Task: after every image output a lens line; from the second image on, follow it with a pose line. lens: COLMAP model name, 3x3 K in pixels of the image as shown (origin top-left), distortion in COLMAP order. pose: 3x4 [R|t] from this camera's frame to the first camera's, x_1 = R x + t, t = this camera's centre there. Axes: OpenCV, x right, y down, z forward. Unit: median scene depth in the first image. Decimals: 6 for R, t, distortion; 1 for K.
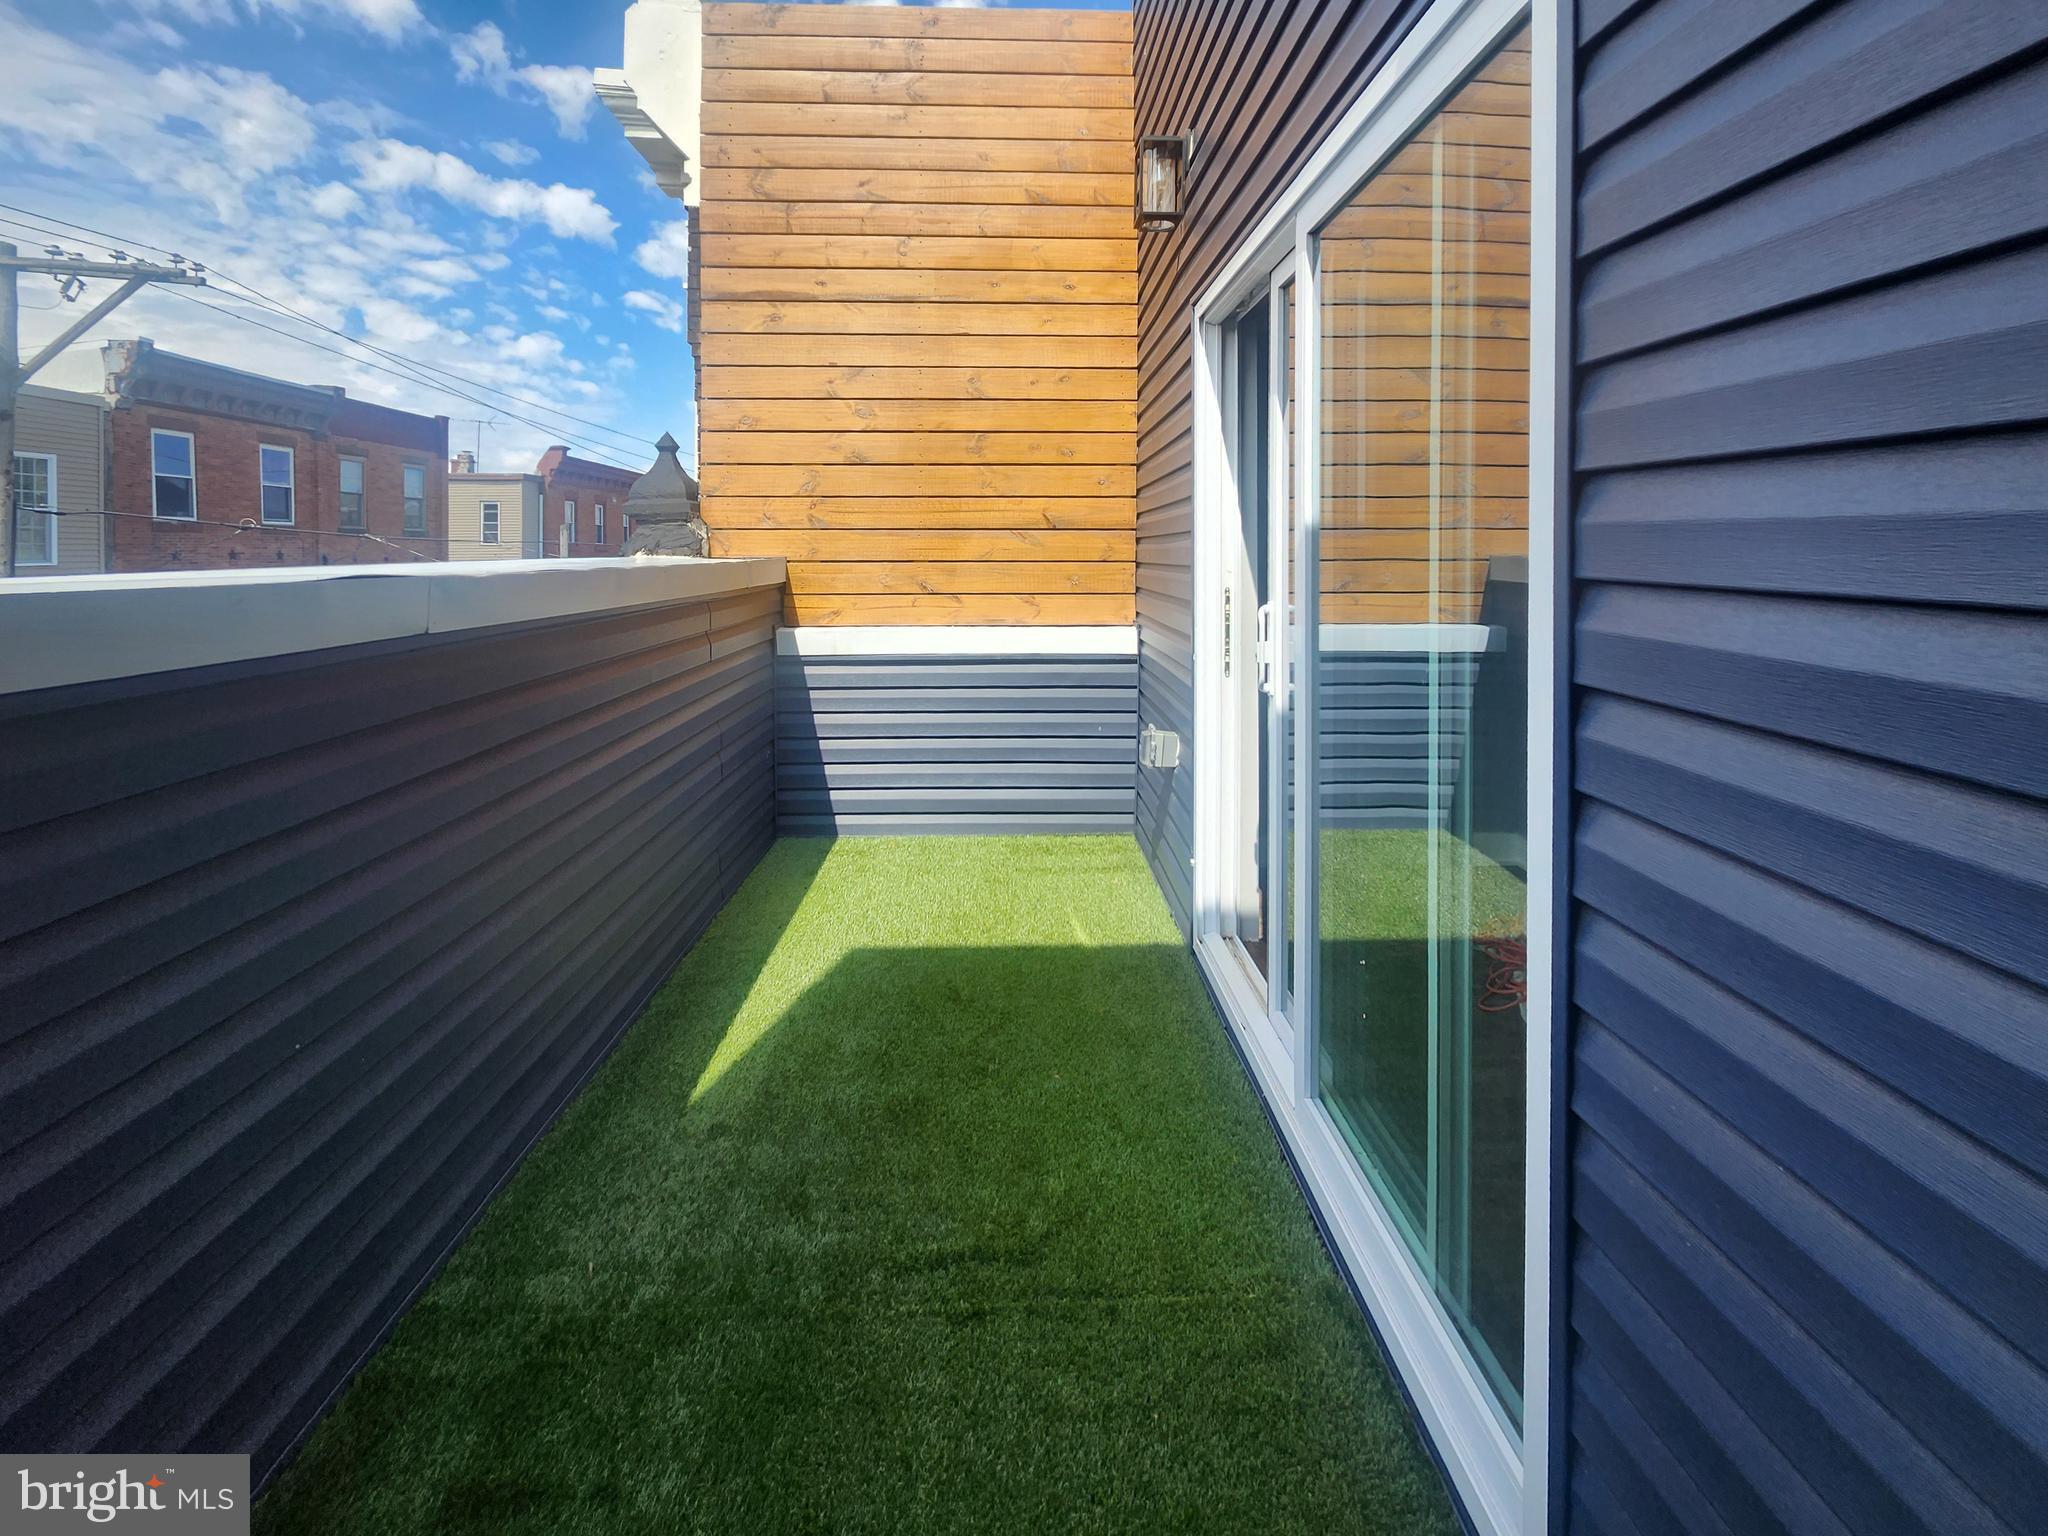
lens RADIAL K [[868.2, 0, 1041.1], [0, 868.2, 668.6], [0, 0, 1]] dist [0.001783, -0.000130]
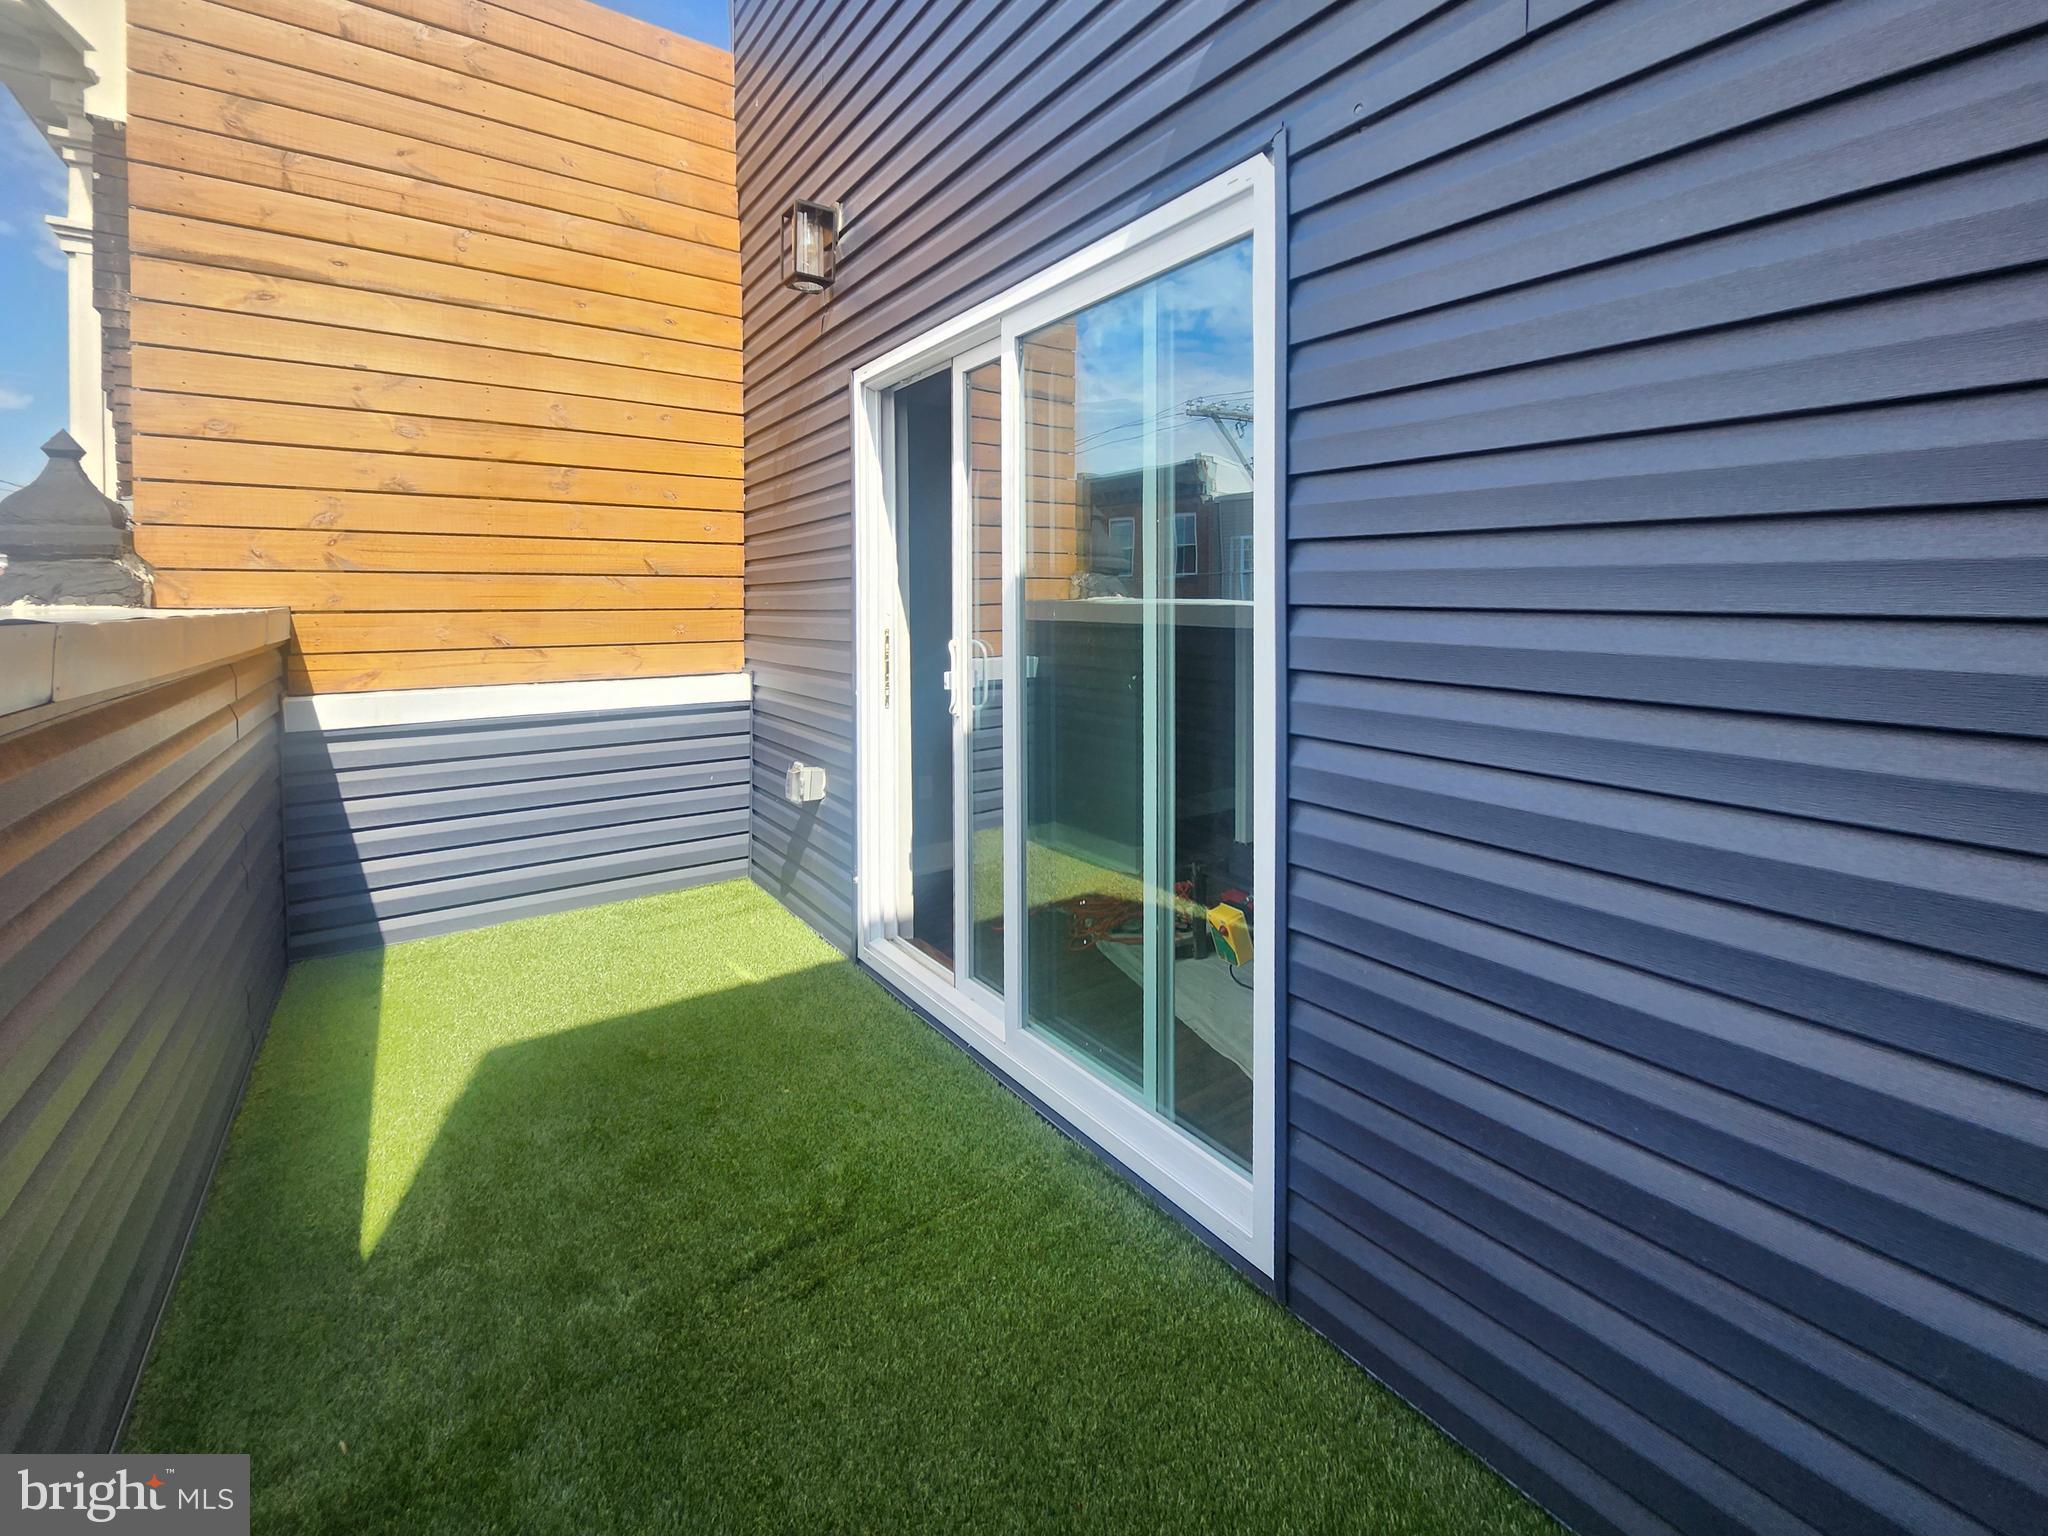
lens RADIAL K [[855.7, 0, 1024.0], [0, 855.7, 768.0], [0, 0, 1]] dist [0.002434, 0.000006]
pose [[0.834211, -0.109299, 0.540505, -0.207334], [0.078847, 0.993731, 0.079257, 0.010031], [-0.545779, -0.023500, 0.837599, -0.028269]]
